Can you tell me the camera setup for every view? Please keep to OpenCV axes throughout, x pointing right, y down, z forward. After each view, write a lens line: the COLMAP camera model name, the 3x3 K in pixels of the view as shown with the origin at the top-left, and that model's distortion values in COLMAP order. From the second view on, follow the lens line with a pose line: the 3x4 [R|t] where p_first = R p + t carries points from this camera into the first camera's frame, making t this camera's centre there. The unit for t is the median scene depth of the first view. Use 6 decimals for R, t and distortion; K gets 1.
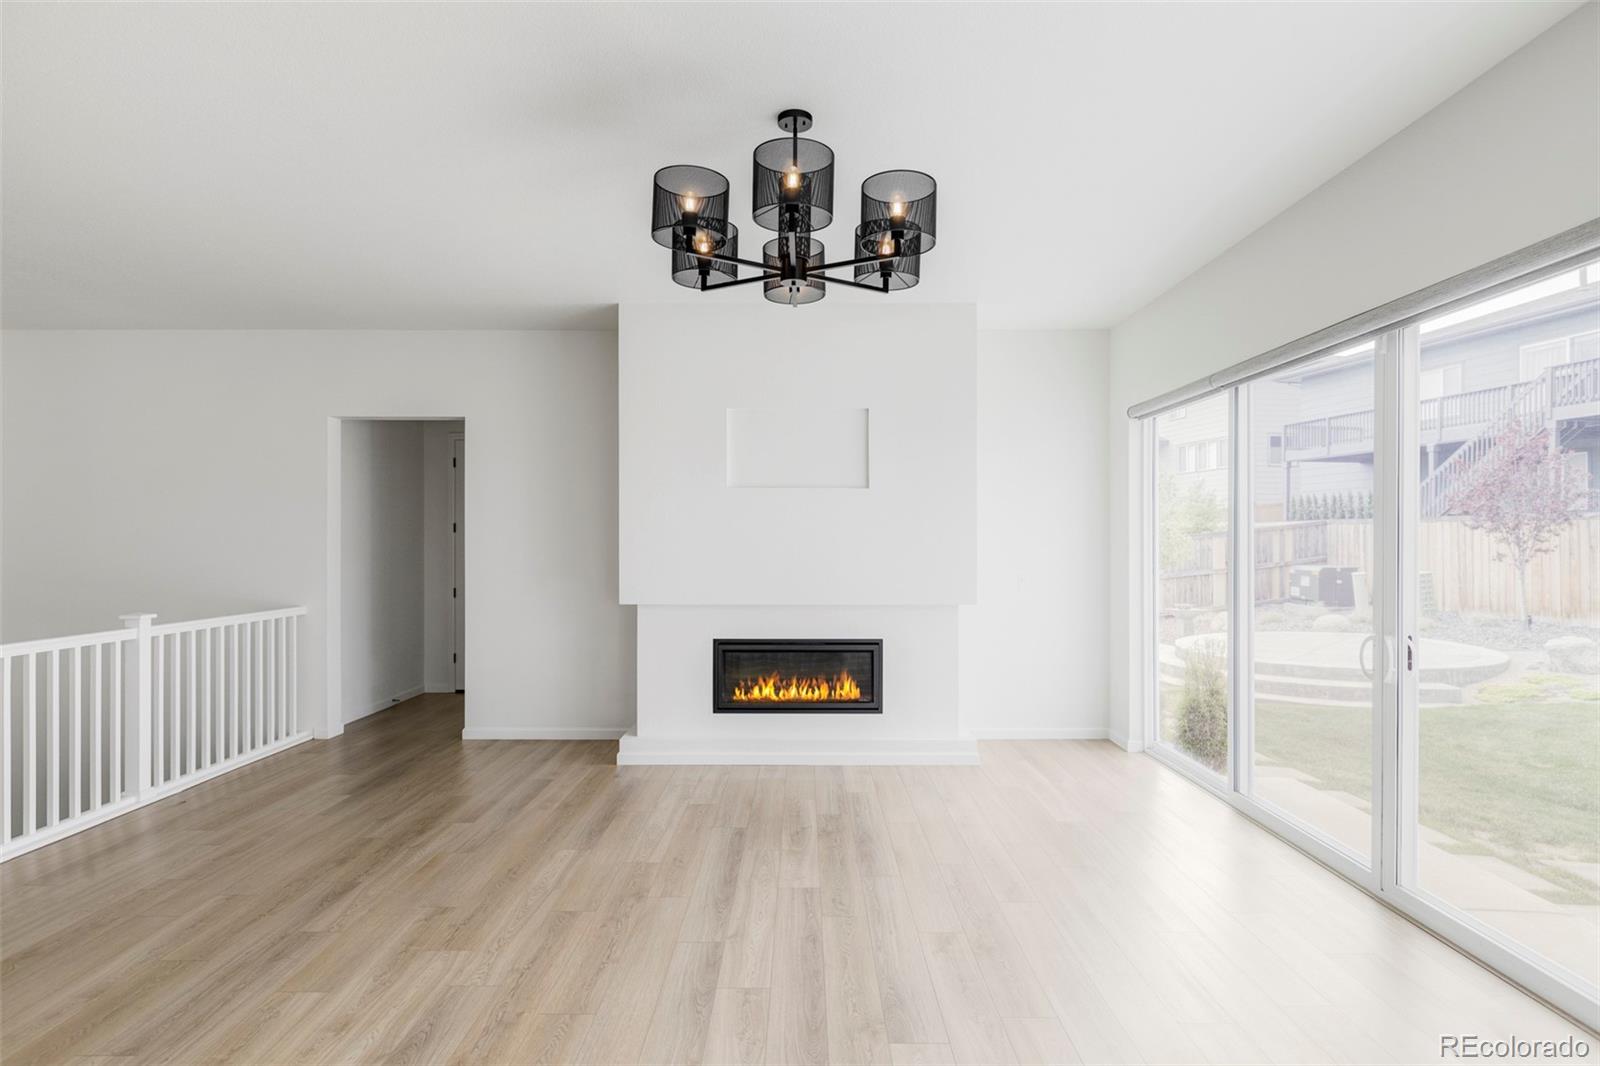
lens RADIAL K [[837.8, 0, 793.0], [0, 837.8, 512.2], [0, 0, 1]] dist [0.002030, -0.001150]
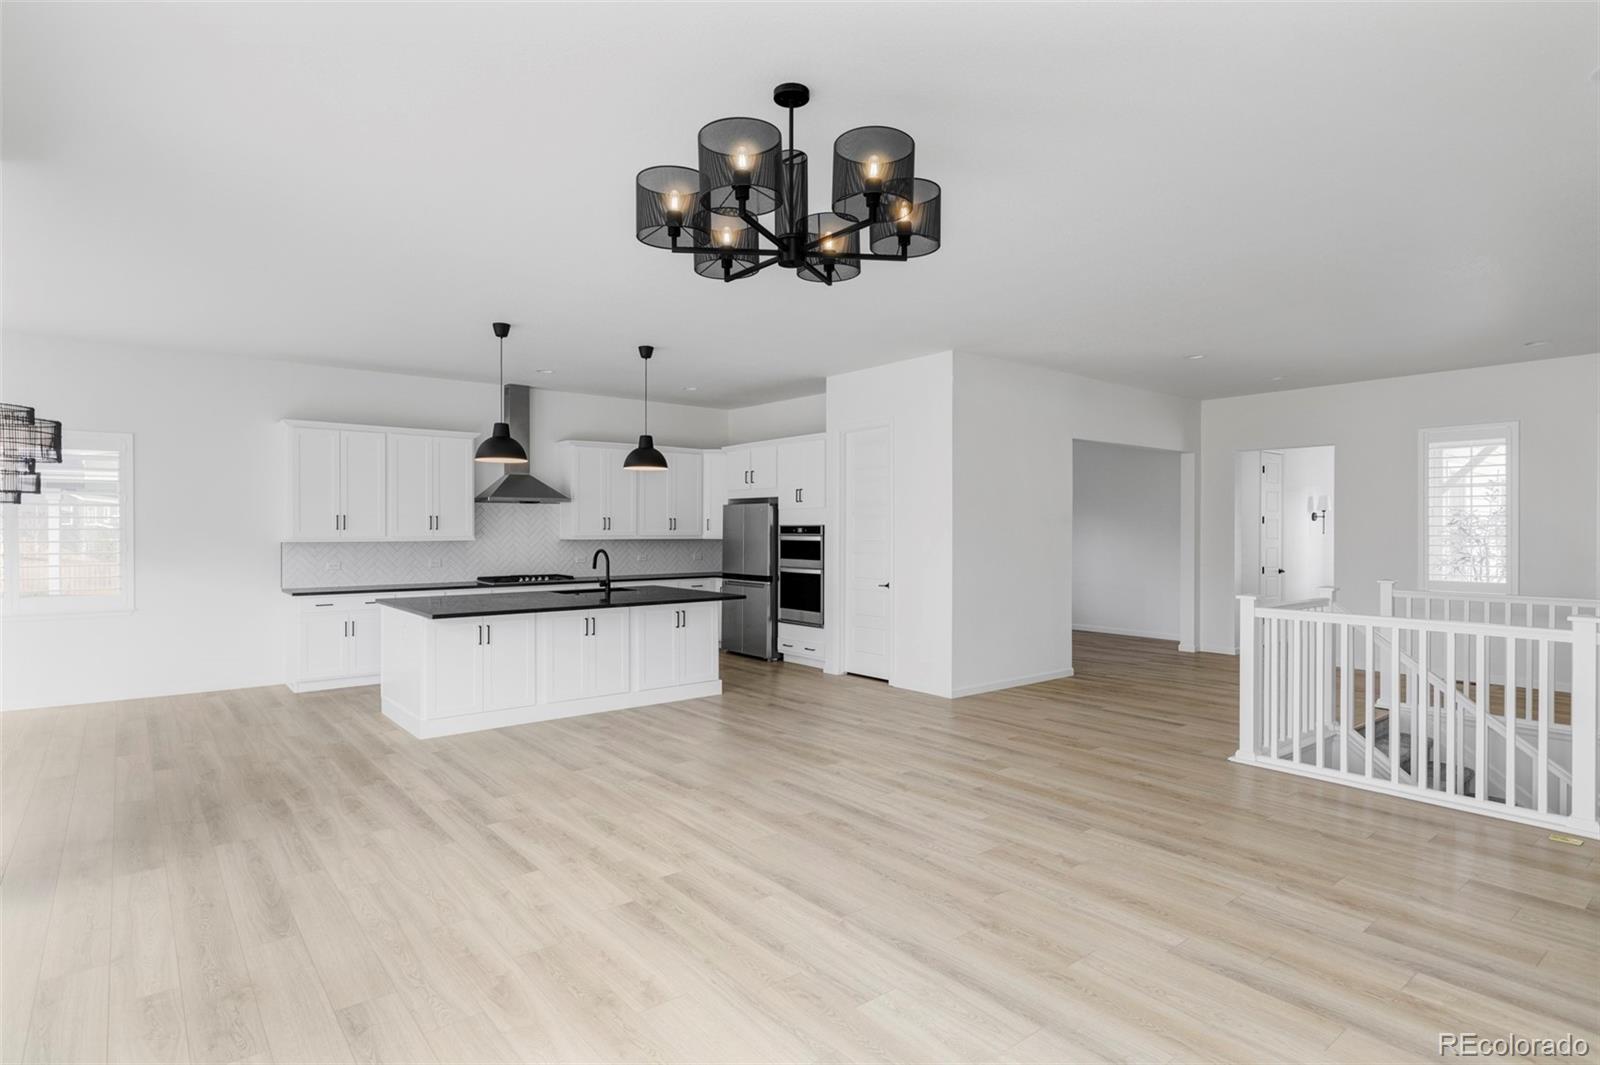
lens RADIAL K [[838.1, 0, 800.0], [0, 838.1, 532.5], [0, 0, 1]] dist [0.000516, -0.000682]
pose [[-0.767317, 0.004854, -0.641250, 0.367772], [0.018563, 0.999720, -0.014646, 0.030030], [0.641000, -0.023142, -0.767192, 1.054840]]
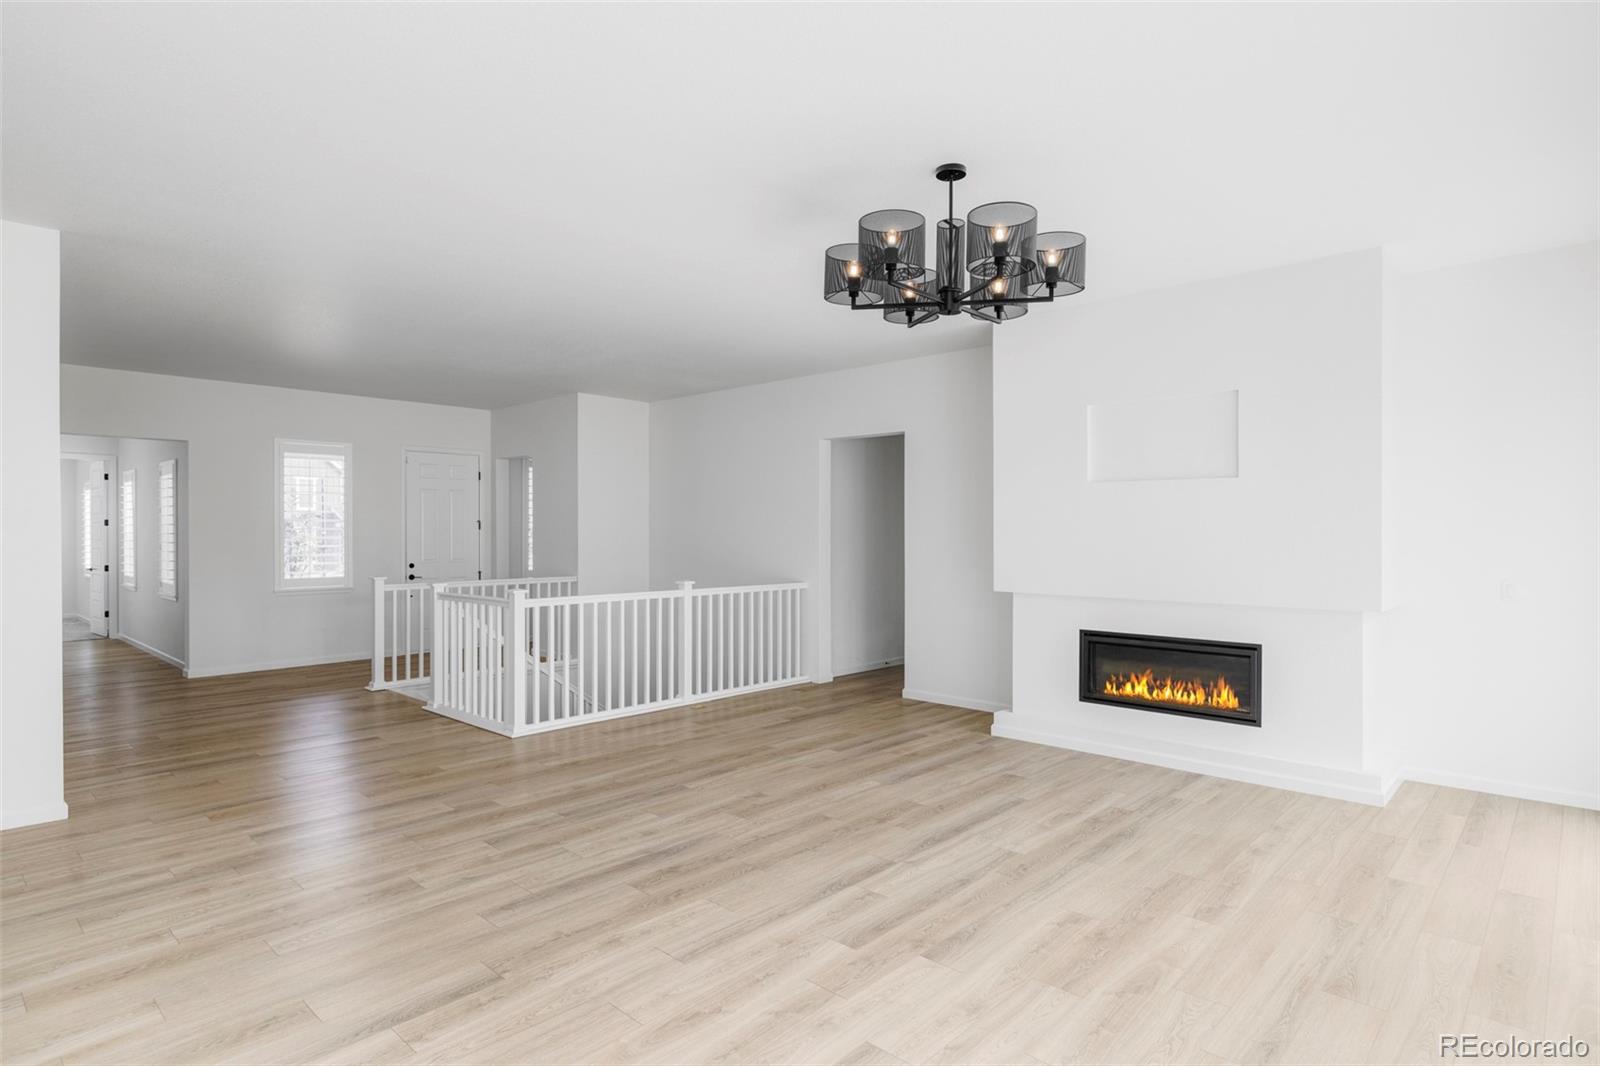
lens RADIAL K [[838.1, 0, 800.0], [0, 838.1, 533.0], [0, 0, 1]] dist [0.000516, -0.000682]
pose [[0.741367, 0.004797, -0.671082, 0.374199], [0.016269, 0.999552, 0.025118, -0.000819], [0.670902, -0.029539, 0.740957, 0.007894]]
